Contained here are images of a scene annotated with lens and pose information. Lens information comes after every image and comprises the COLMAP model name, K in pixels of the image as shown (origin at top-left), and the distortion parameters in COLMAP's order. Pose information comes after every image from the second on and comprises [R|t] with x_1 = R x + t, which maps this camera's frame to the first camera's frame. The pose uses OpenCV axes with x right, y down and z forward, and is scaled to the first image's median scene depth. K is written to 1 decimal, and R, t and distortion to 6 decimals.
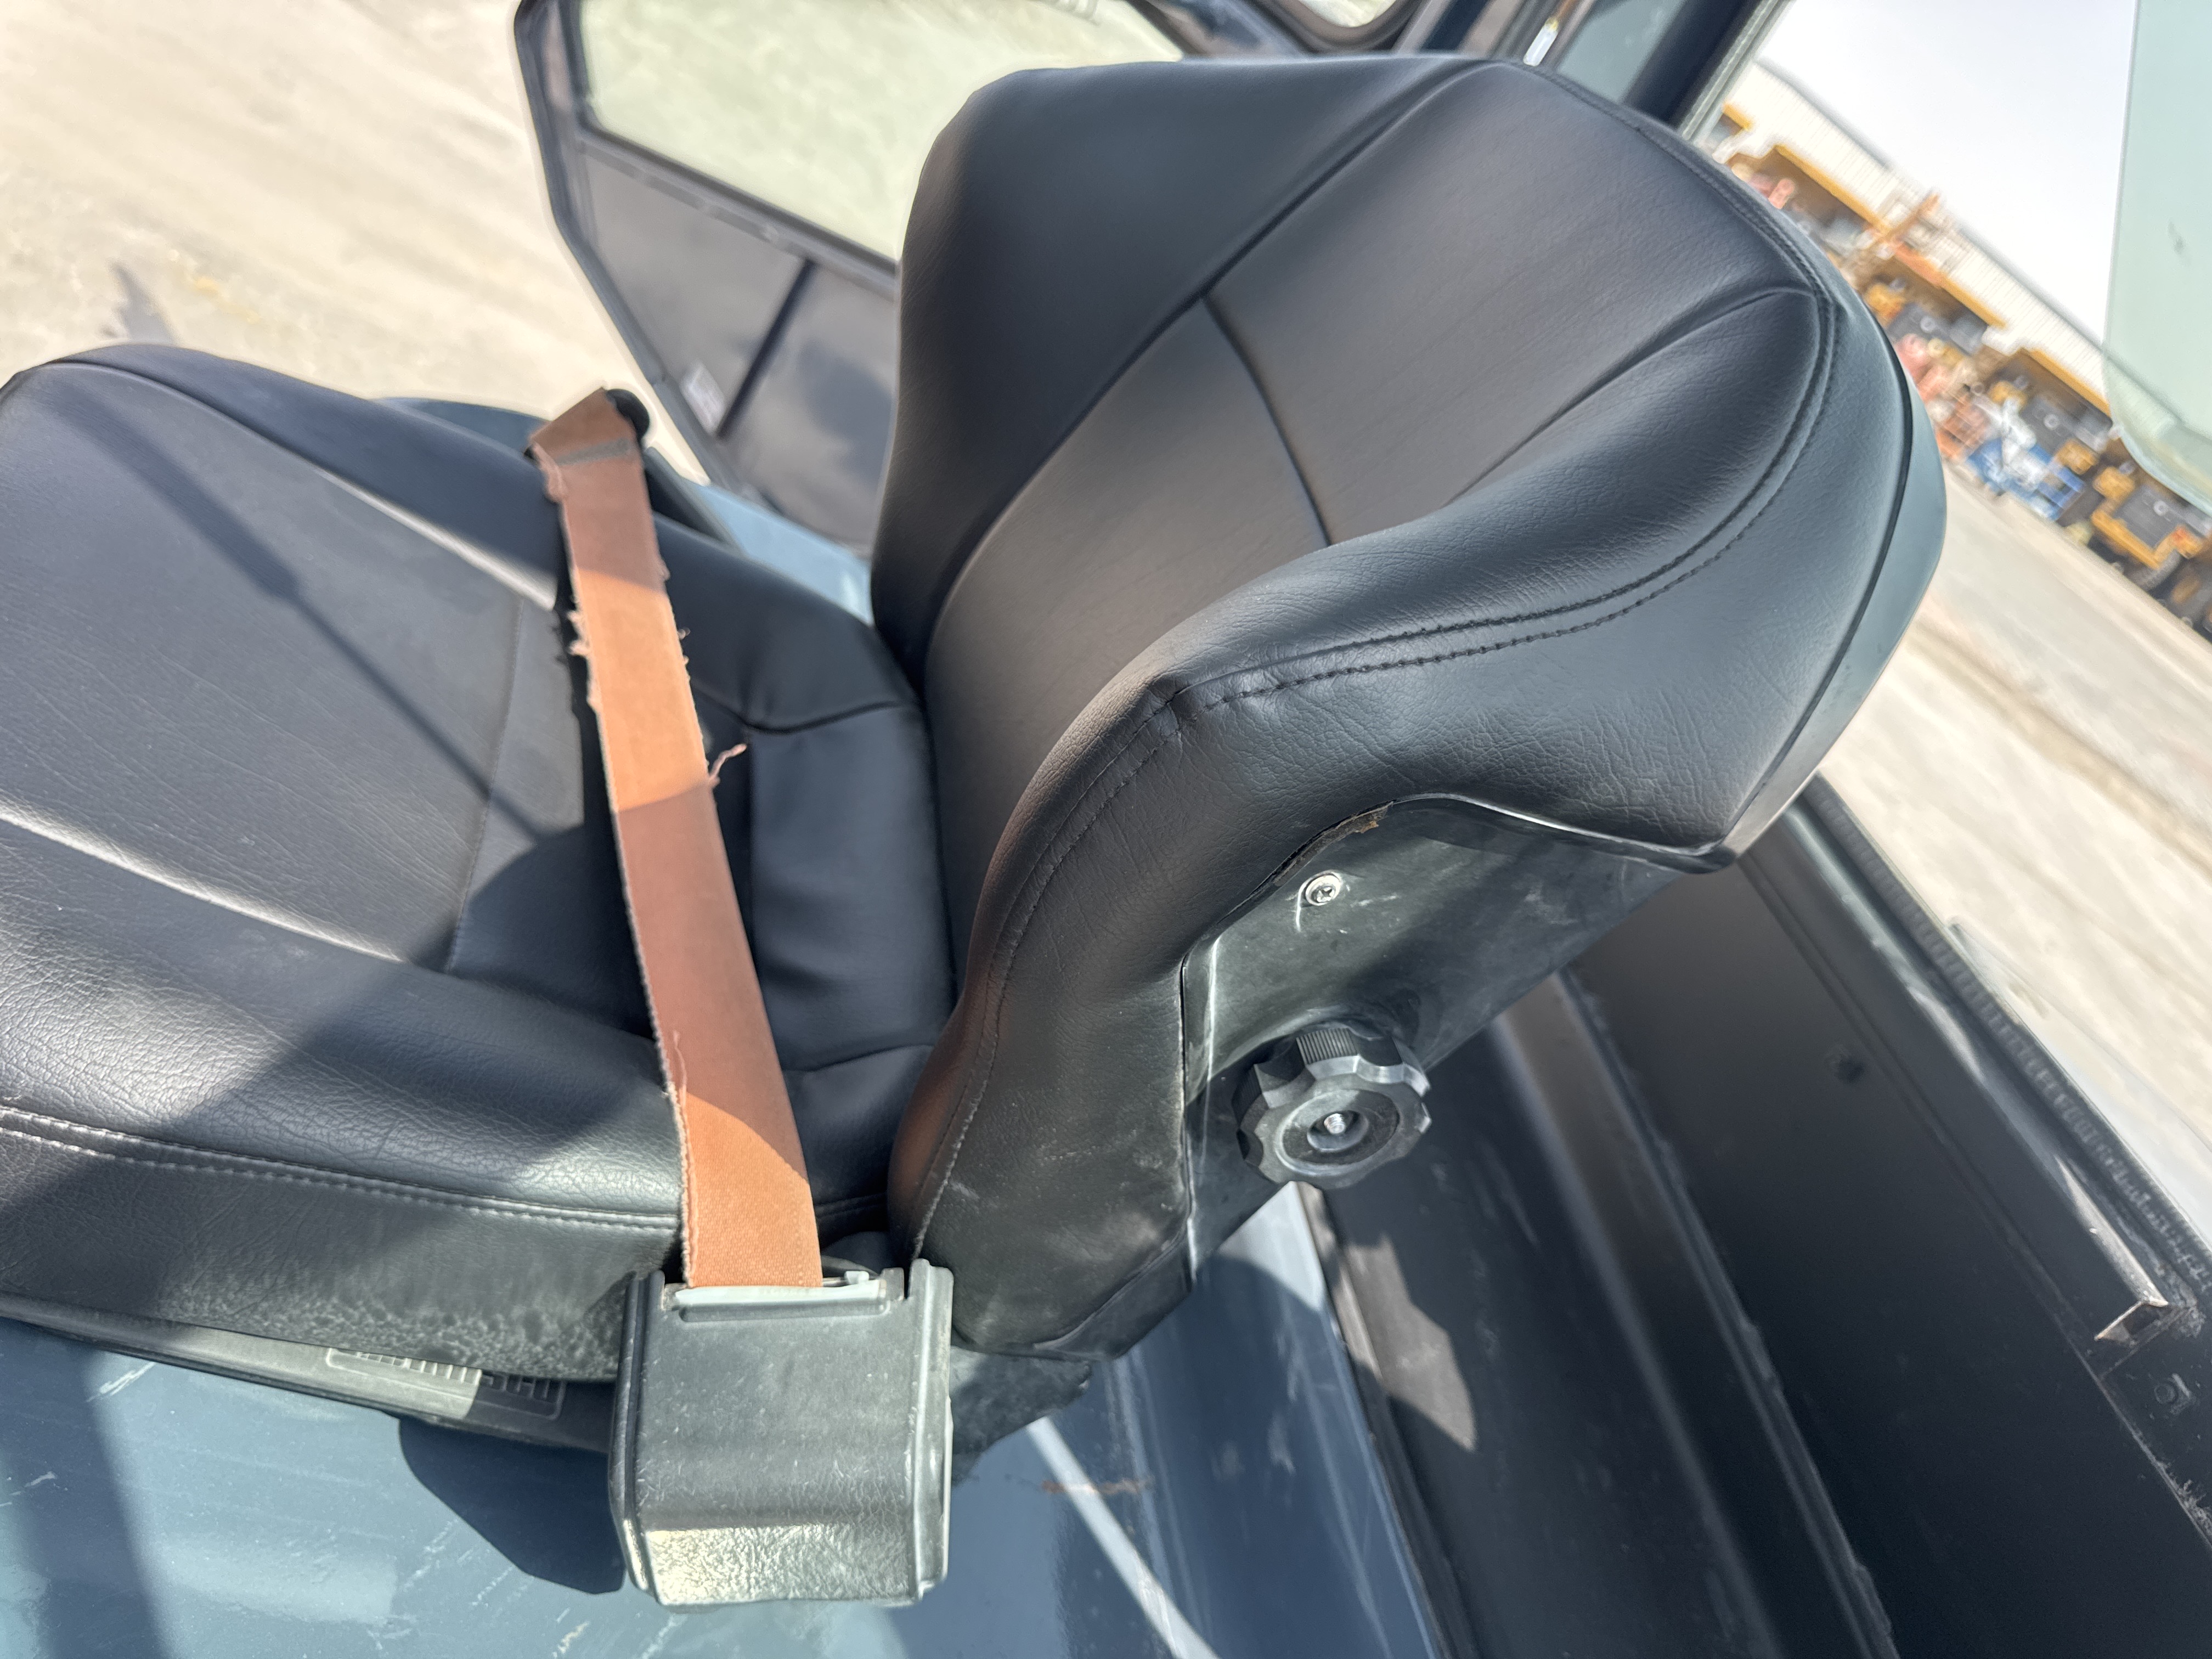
lens RADIAL K [[1736.3, 0, 1108.5], [0, 1736.3, 805.4], [0, 0, 1]] dist [0.063404, -0.107474]
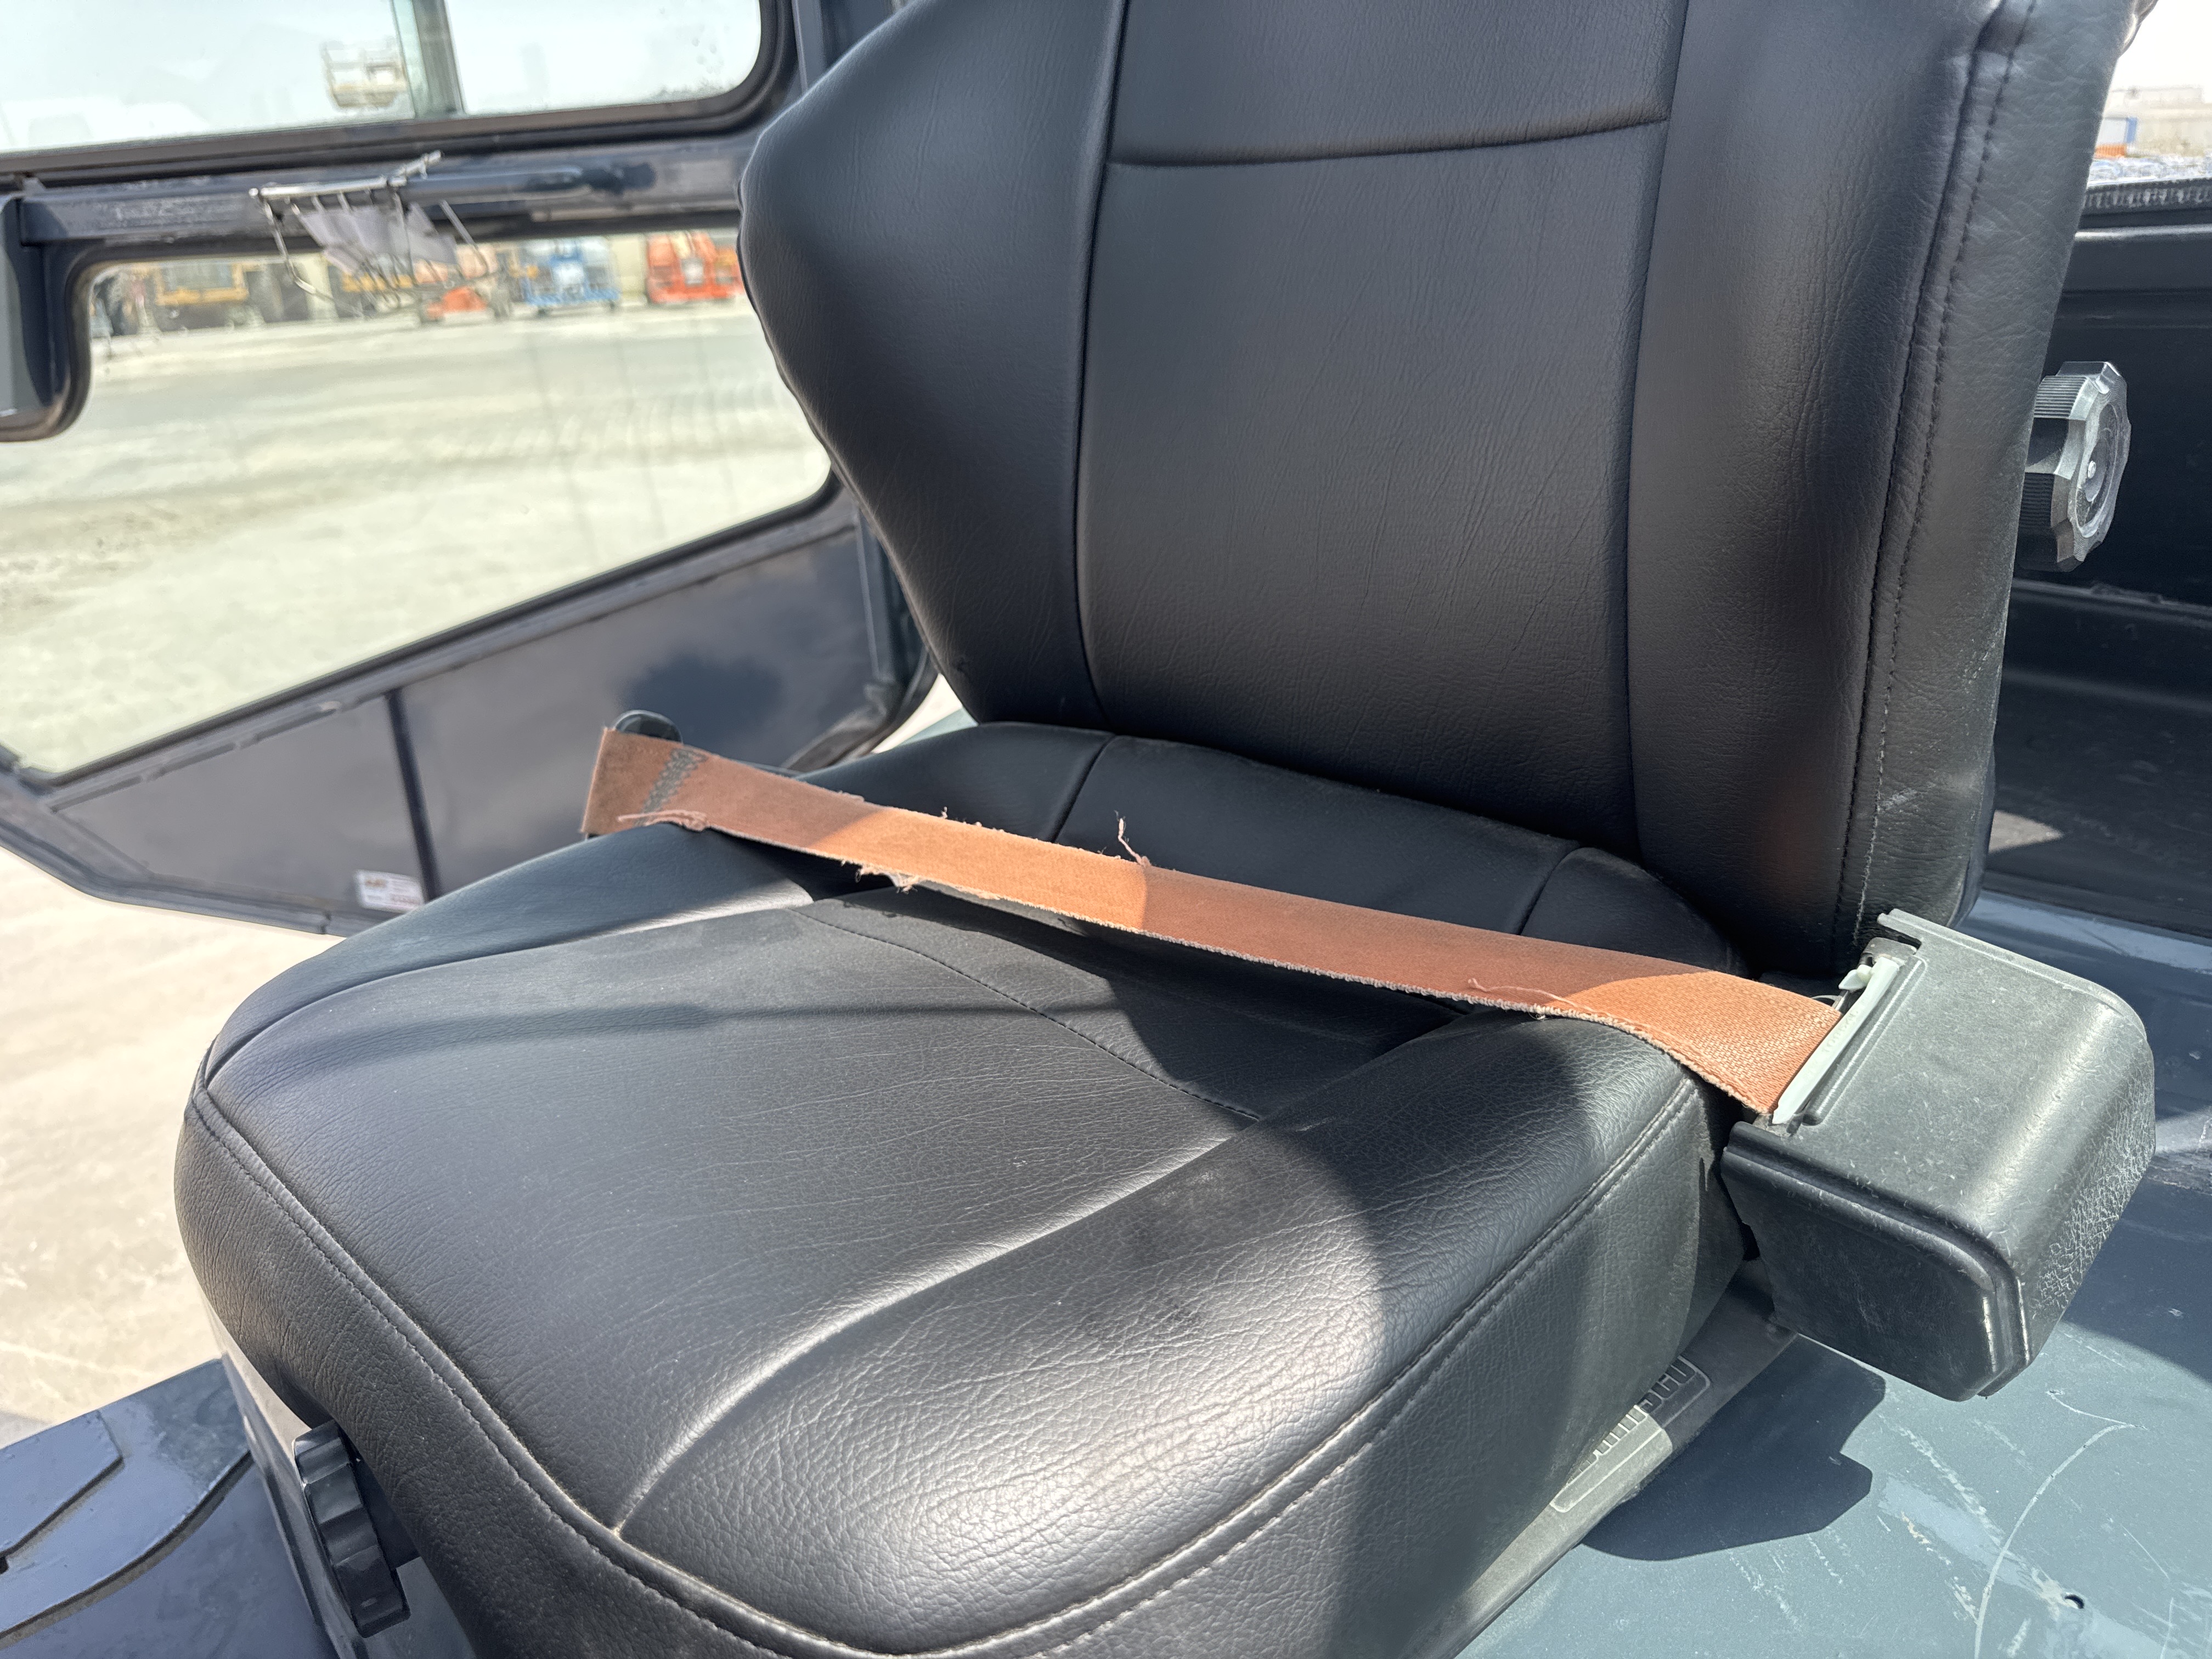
lens RADIAL K [[1663.0, 0, 1106.0], [0, 1663.0, 829.5], [0, 0, 1]] dist [0.156744, -0.265398]
pose [[0.672314, -0.694479, 0.256305, -0.546739], [0.709873, 0.703026, 0.042834, -0.092981], [-0.209936, 0.153146, 0.965646, 0.206699]]
